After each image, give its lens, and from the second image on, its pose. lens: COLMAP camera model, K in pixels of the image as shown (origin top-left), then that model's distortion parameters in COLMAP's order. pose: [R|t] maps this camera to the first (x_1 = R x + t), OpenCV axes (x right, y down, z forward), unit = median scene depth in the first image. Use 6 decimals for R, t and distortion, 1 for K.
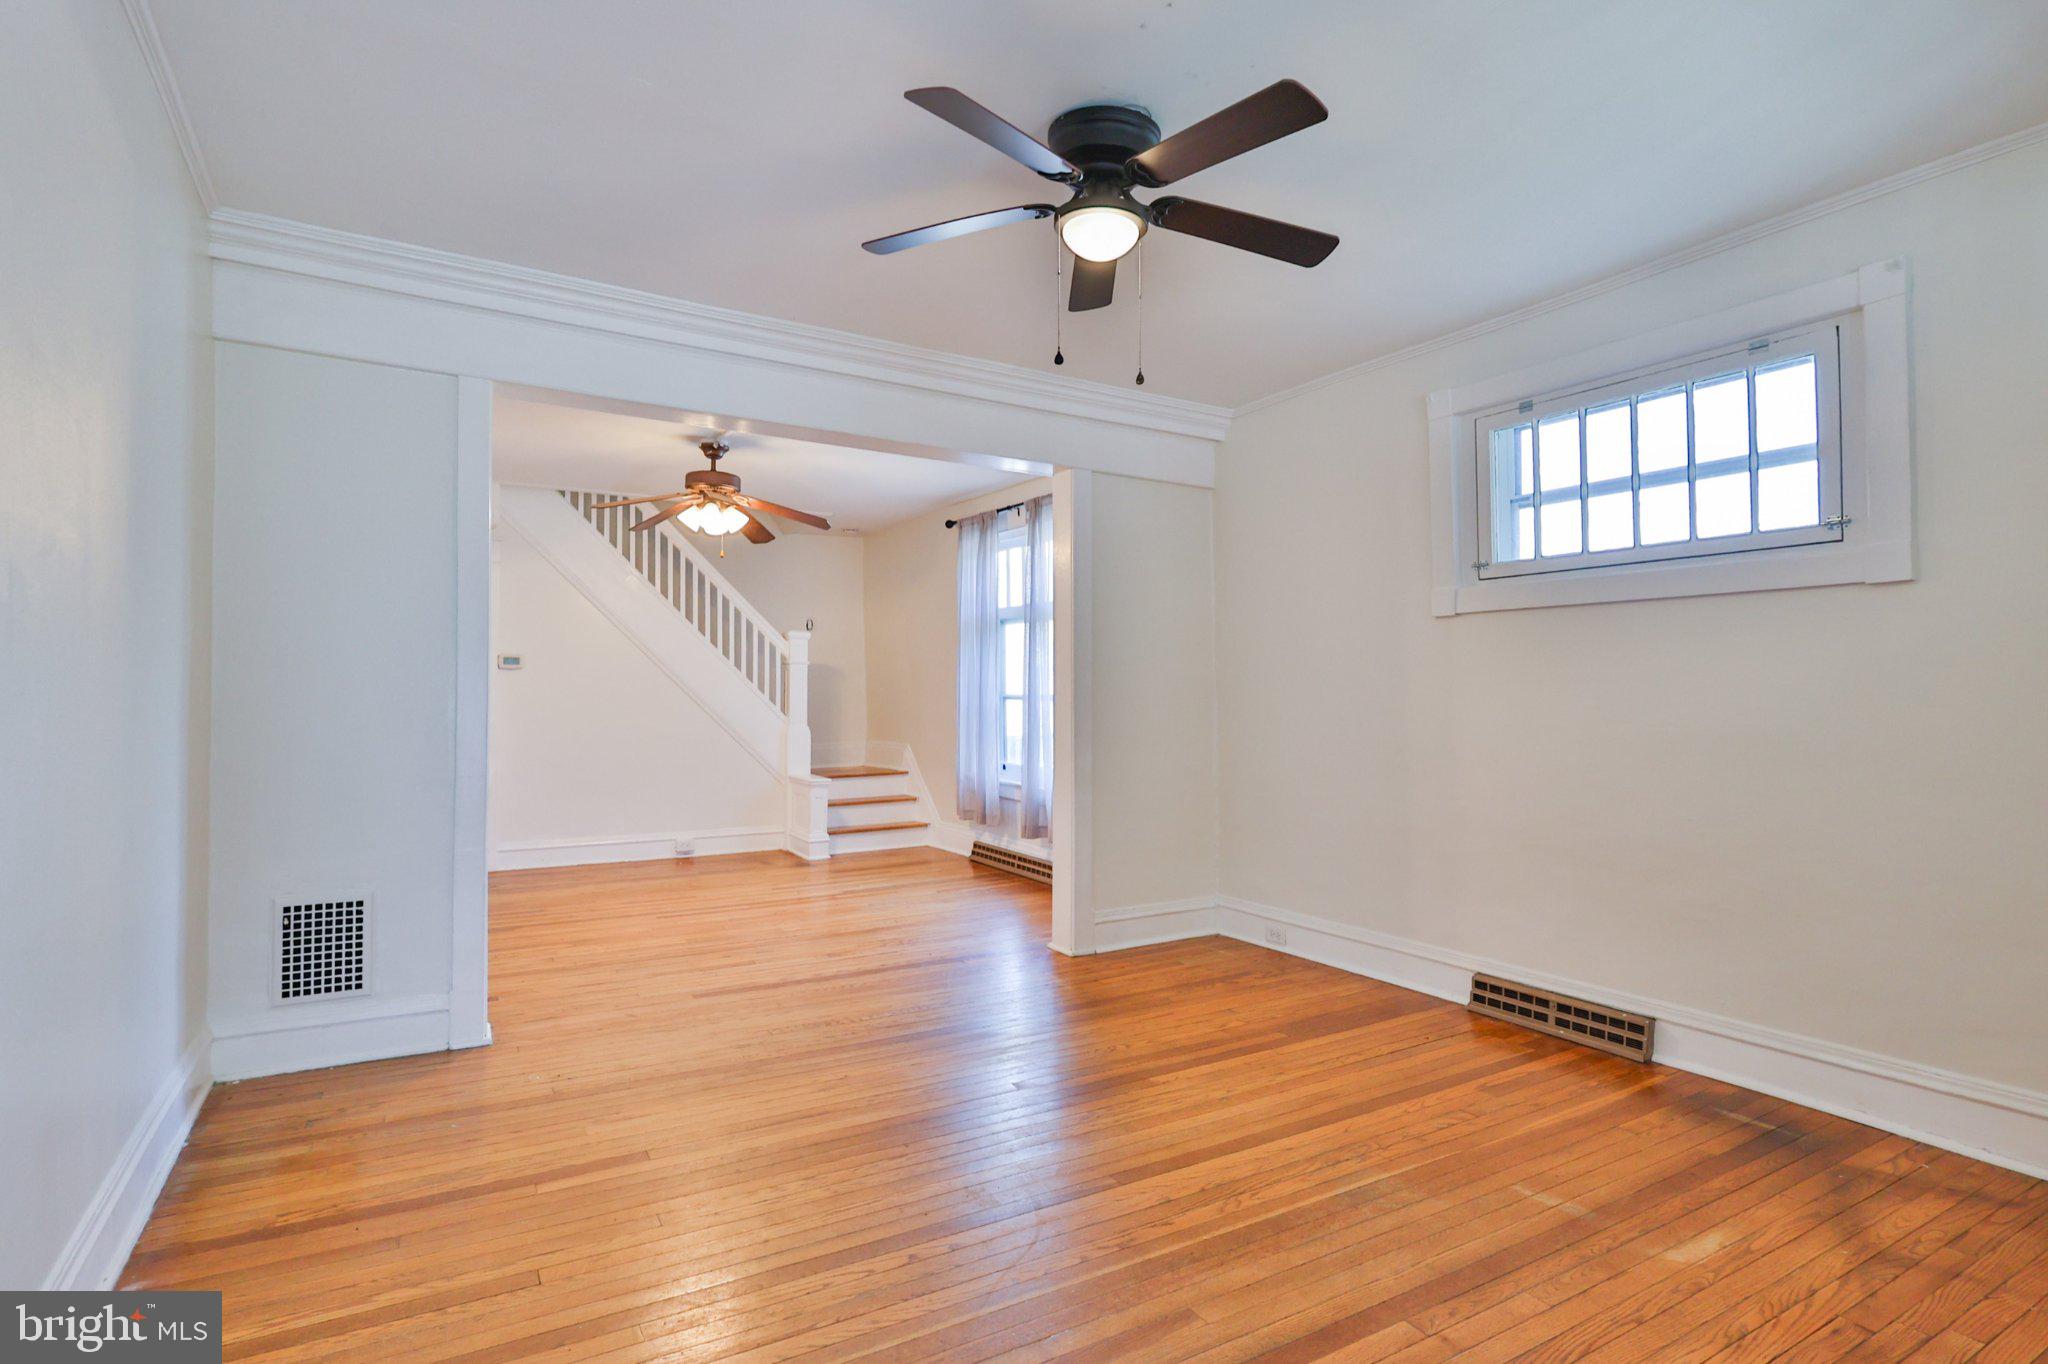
lens RADIAL K [[997.5, 0, 1023.5], [0, 997.5, 682.1], [0, 0, 1]] dist [-0.004557, 0.002209]
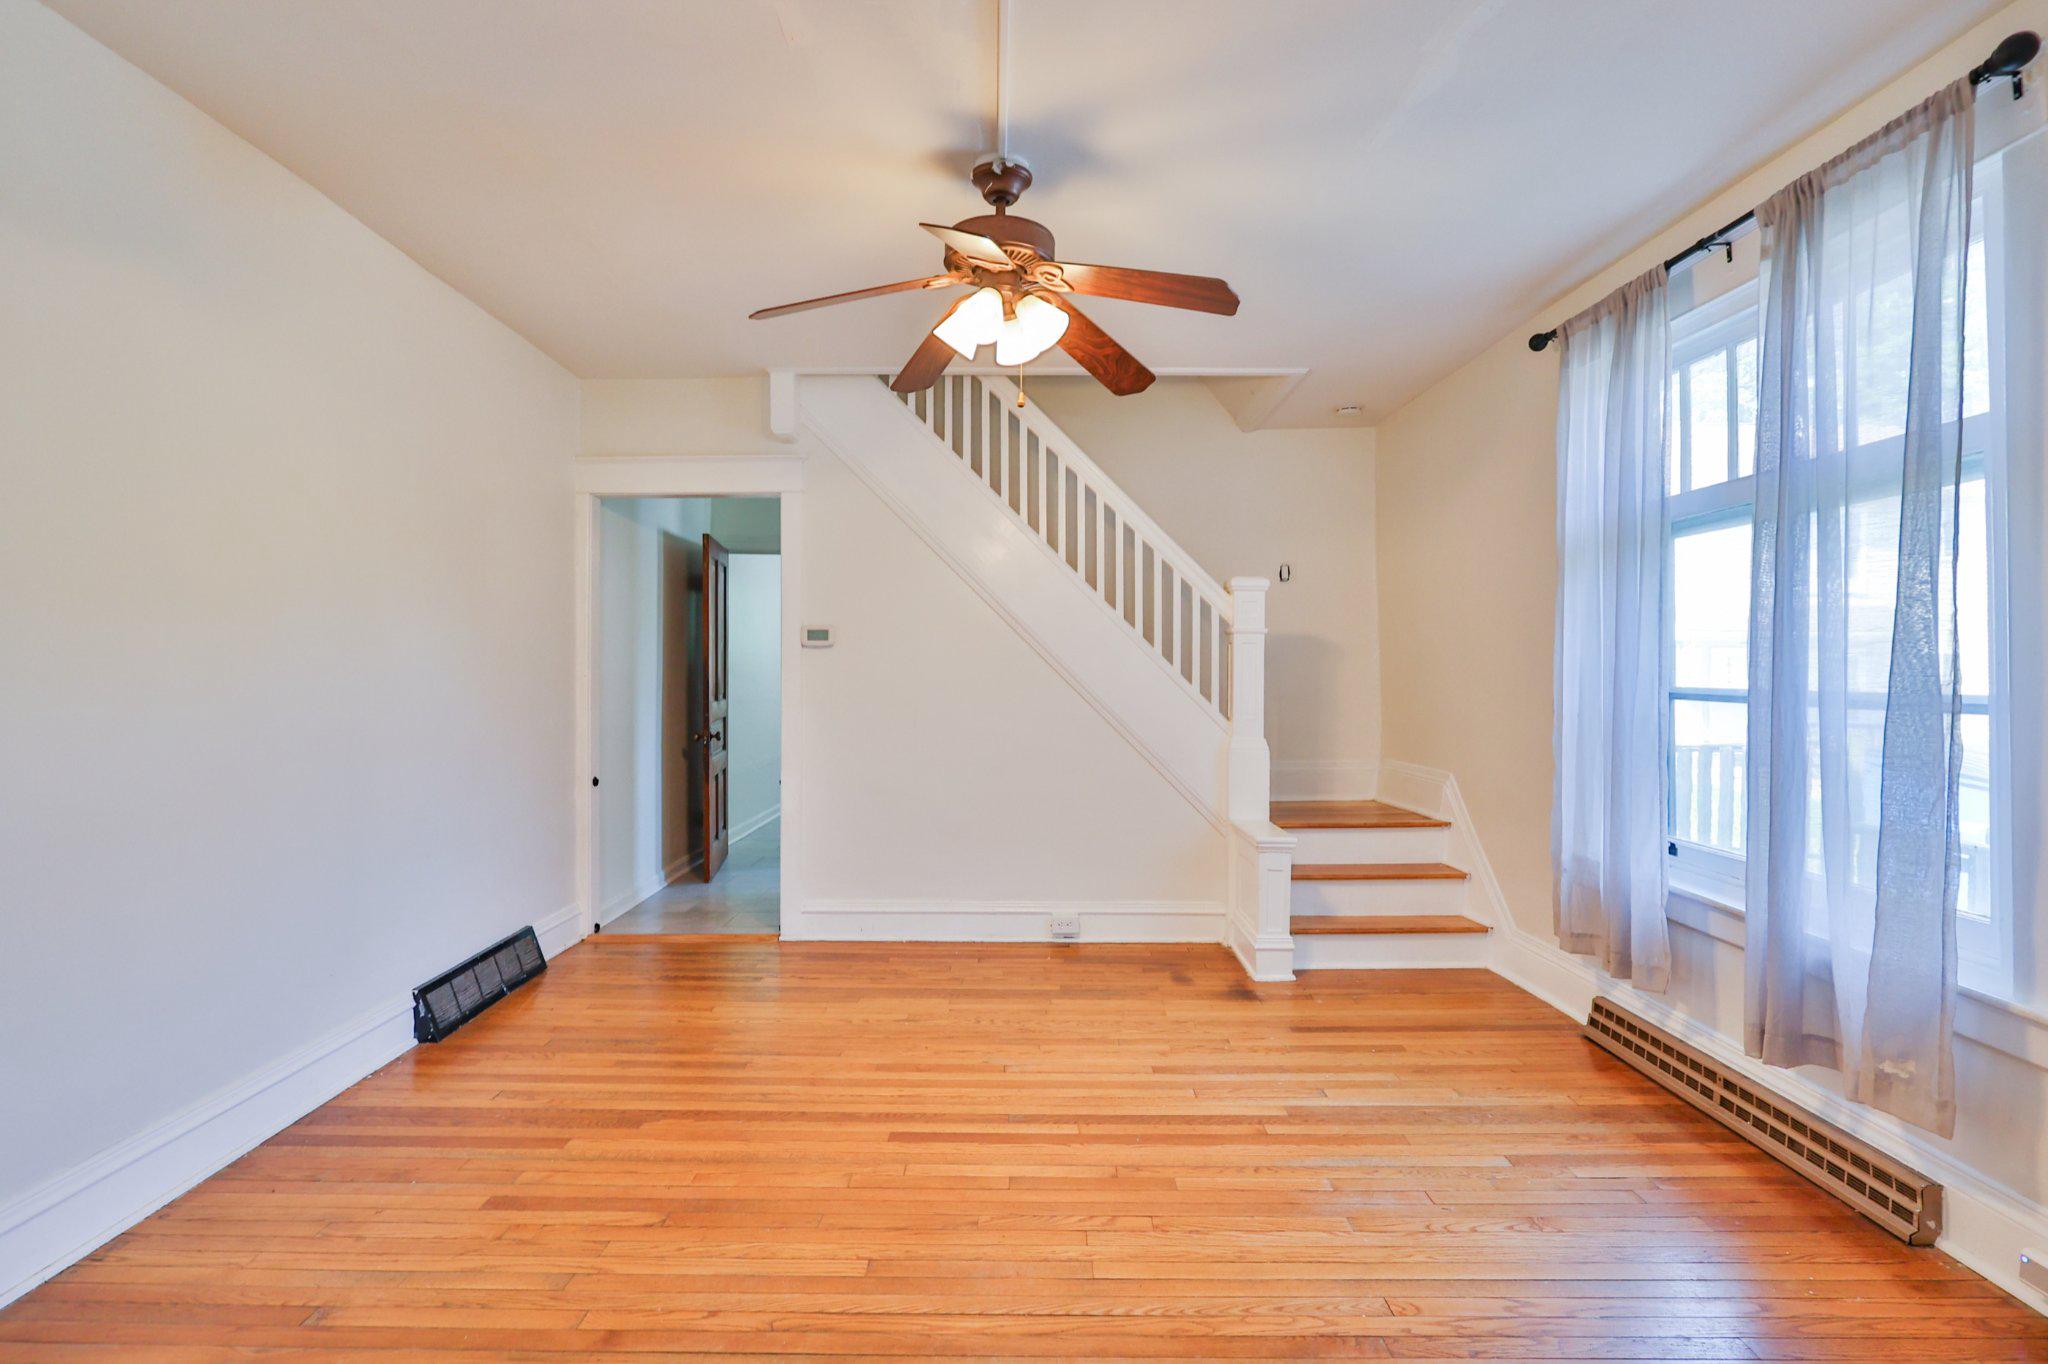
lens RADIAL K [[997.5, 0, 1023.5], [0, 997.5, 682.1], [0, 0, 1]] dist [-0.004557, 0.002209]
pose [[0.861002, 0.004168, -0.508584, -0.048682], [0.006112, 0.999809, 0.018541, -0.001107], [0.508564, -0.019073, 0.860813, 0.512074]]
